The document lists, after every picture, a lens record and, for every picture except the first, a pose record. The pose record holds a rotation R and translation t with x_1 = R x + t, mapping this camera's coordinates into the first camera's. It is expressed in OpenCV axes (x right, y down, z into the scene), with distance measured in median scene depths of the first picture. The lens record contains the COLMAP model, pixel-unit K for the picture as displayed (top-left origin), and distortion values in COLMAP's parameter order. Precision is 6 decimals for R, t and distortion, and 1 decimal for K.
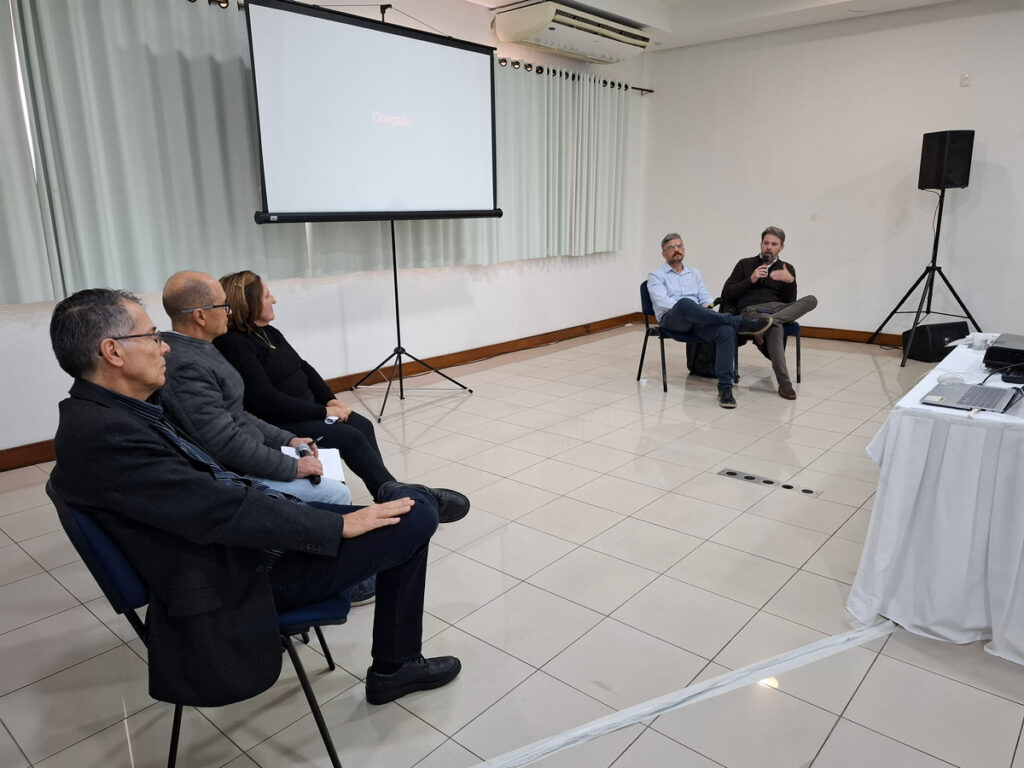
lens RADIAL K [[718.5, 0, 512.0], [0, 718.5, 384.0], [0, 0, 1]] dist [0.106175, -0.131921]
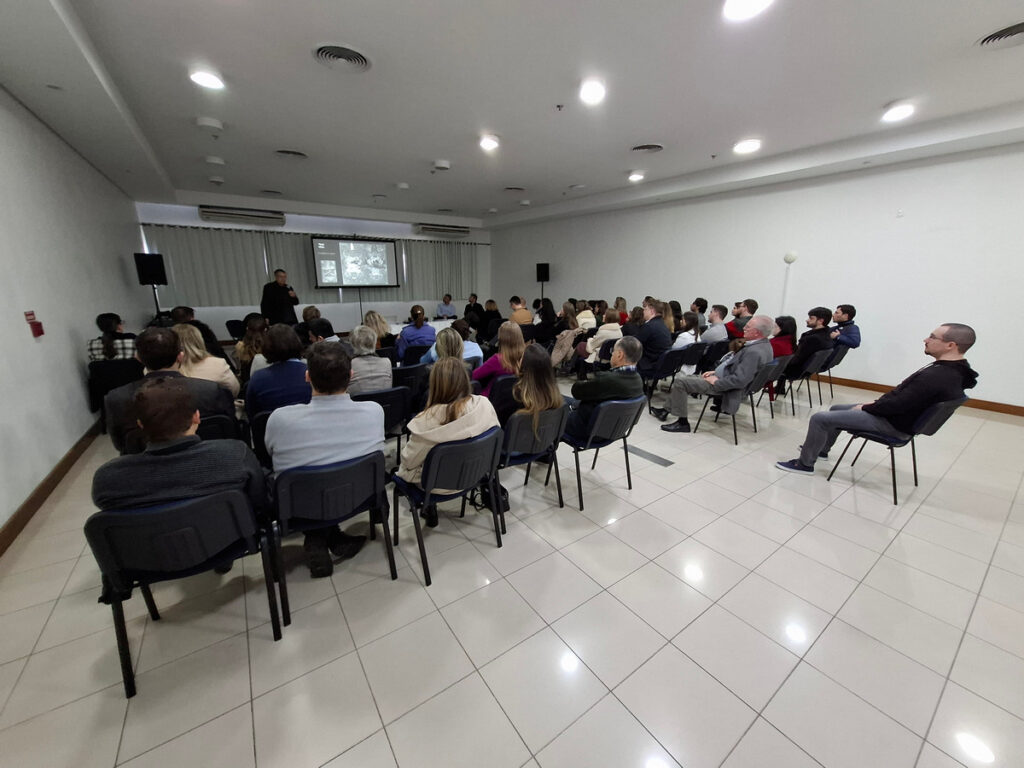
lens RADIAL K [[404.1, 0, 525.1], [0, 404.1, 382.2], [0, 0, 1]] dist [-0.011723, -0.000035]
pose [[0.973681, 0.073144, -0.215858, 1.051738], [-0.070000, 0.997300, 0.022182, 0.138180], [0.216898, -0.006488, 0.976173, -0.771757]]
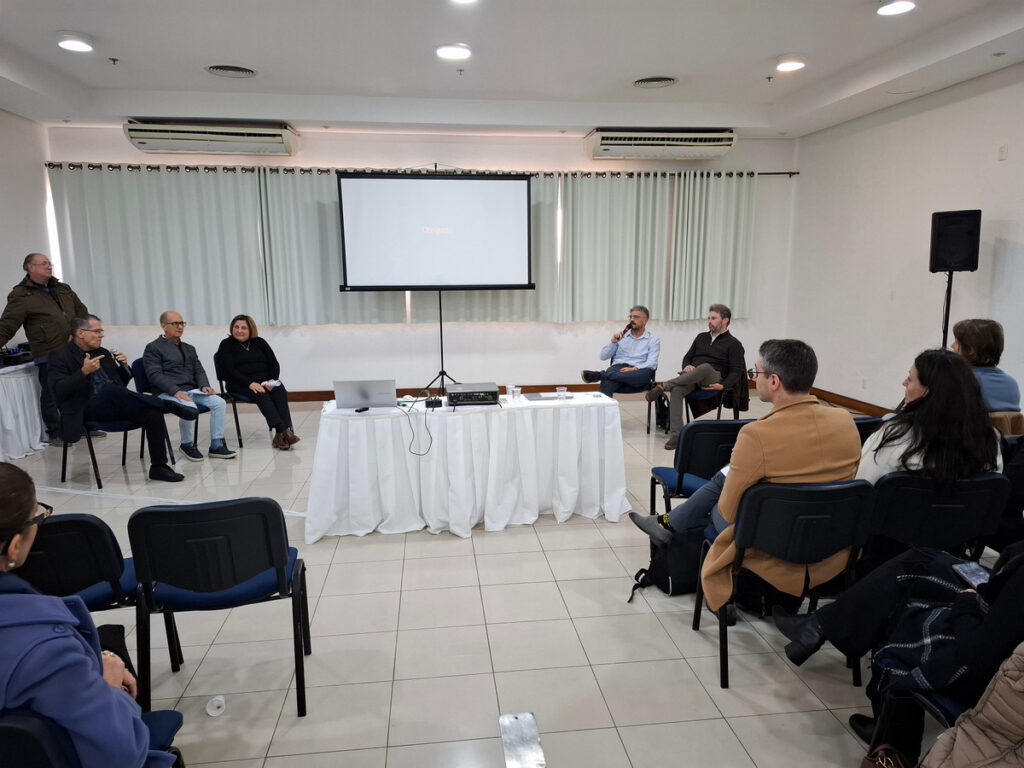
lens RADIAL K [[718.5, 0, 512.0], [0, 718.5, 384.0], [0, 0, 1]] dist [0.106175, -0.131921]
pose [[0.742428, 0.114011, -0.660153, 0.927579], [-0.159749, 0.987115, -0.009180, -0.032250], [0.650600, 0.112275, 0.751075, -0.051790]]
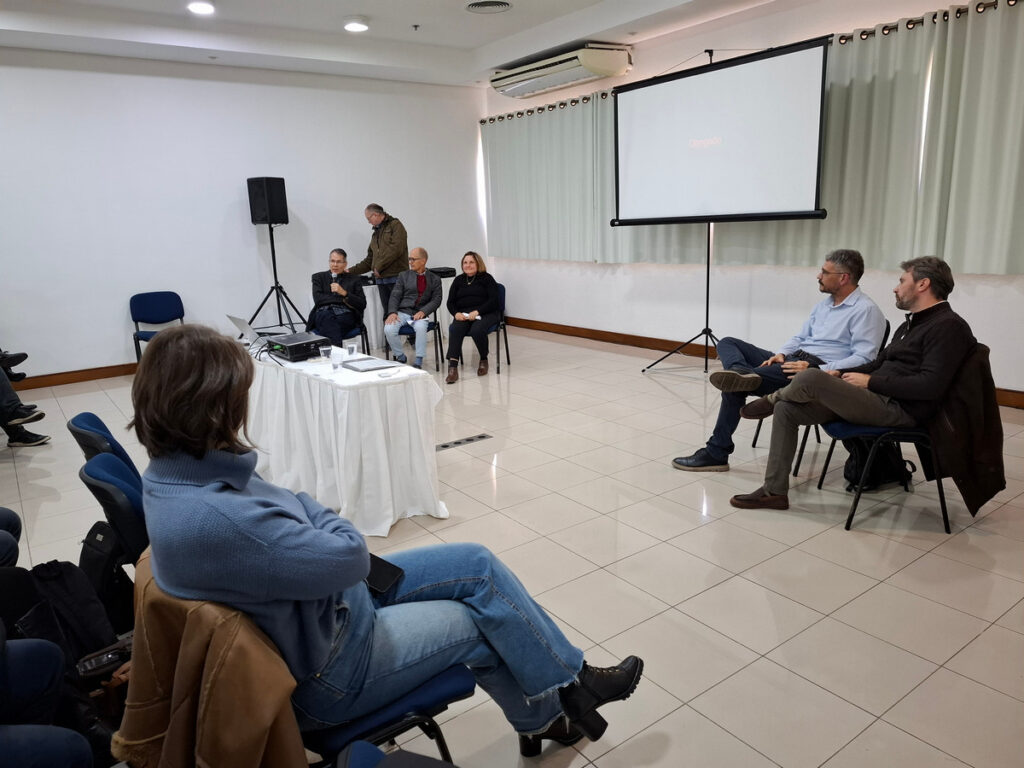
lens RADIAL K [[712.7, 0, 496.1], [0, 712.7, 383.7], [0, 0, 1]] dist [0.105182, -0.102673]
pose [[-0.234533, 0.243486, -0.941121, 1.026992], [-0.183893, 0.939531, 0.288902, -0.235288], [0.954556, 0.240822, -0.175576, 0.857424]]
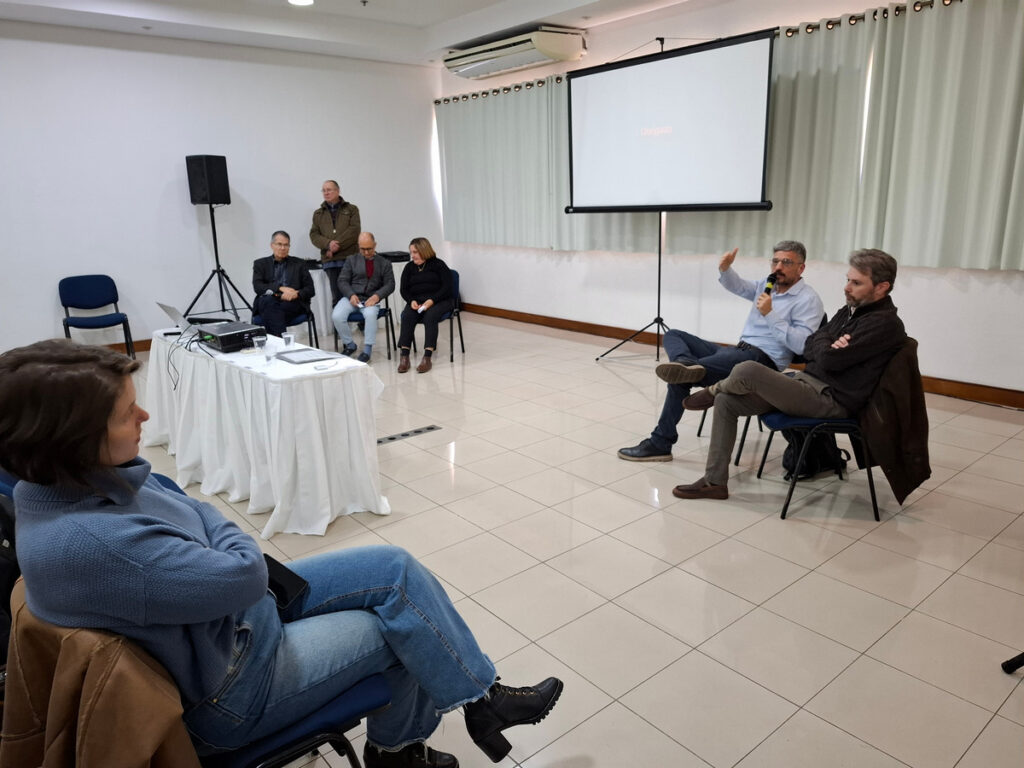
lens RADIAL K [[718.5, 0, 512.0], [0, 718.5, 384.0], [0, 0, 1]] dist [0.106175, -0.131921]
pose [[-0.164491, 0.263665, -0.950486, 1.015910], [-0.204339, 0.933599, 0.294343, -0.241929], [0.964981, 0.242638, -0.099691, 0.869993]]
